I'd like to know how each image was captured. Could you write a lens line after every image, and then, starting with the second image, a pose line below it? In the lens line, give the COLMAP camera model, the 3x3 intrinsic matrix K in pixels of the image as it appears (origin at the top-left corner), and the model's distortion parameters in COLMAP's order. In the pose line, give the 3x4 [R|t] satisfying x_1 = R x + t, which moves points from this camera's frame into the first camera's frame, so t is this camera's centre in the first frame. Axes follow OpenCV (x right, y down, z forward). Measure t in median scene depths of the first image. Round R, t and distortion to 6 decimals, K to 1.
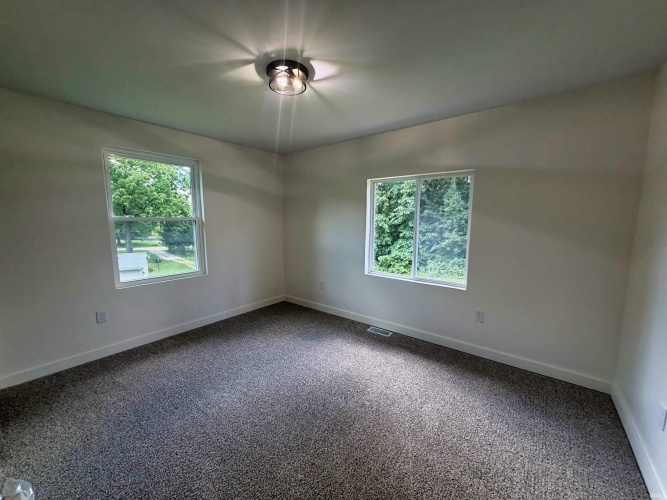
lens RADIAL K [[266.9, 0, 332.0], [0, 266.9, 249.5], [0, 0, 1]] dist [0.001545, -0.000014]
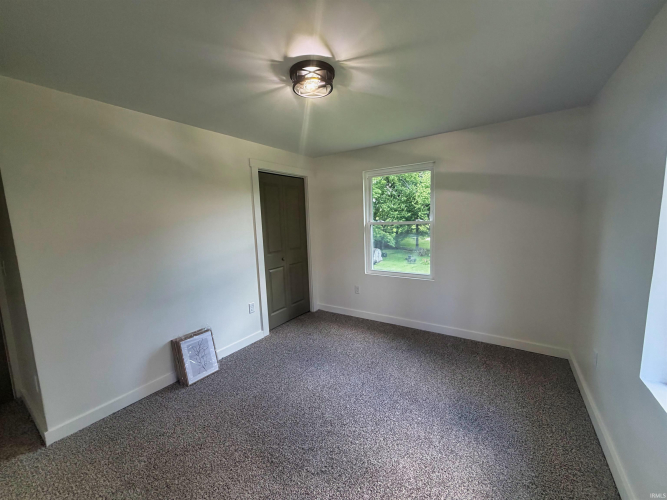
lens RADIAL K [[266.9, 0, 332.0], [0, 266.9, 249.5], [0, 0, 1]] dist [0.001545, -0.000014]
pose [[0.070177, 0.104527, -0.992043, 0.551382], [-0.078907, 0.991960, 0.098937, -0.101780], [0.994409, 0.071336, 0.077861, 0.695654]]
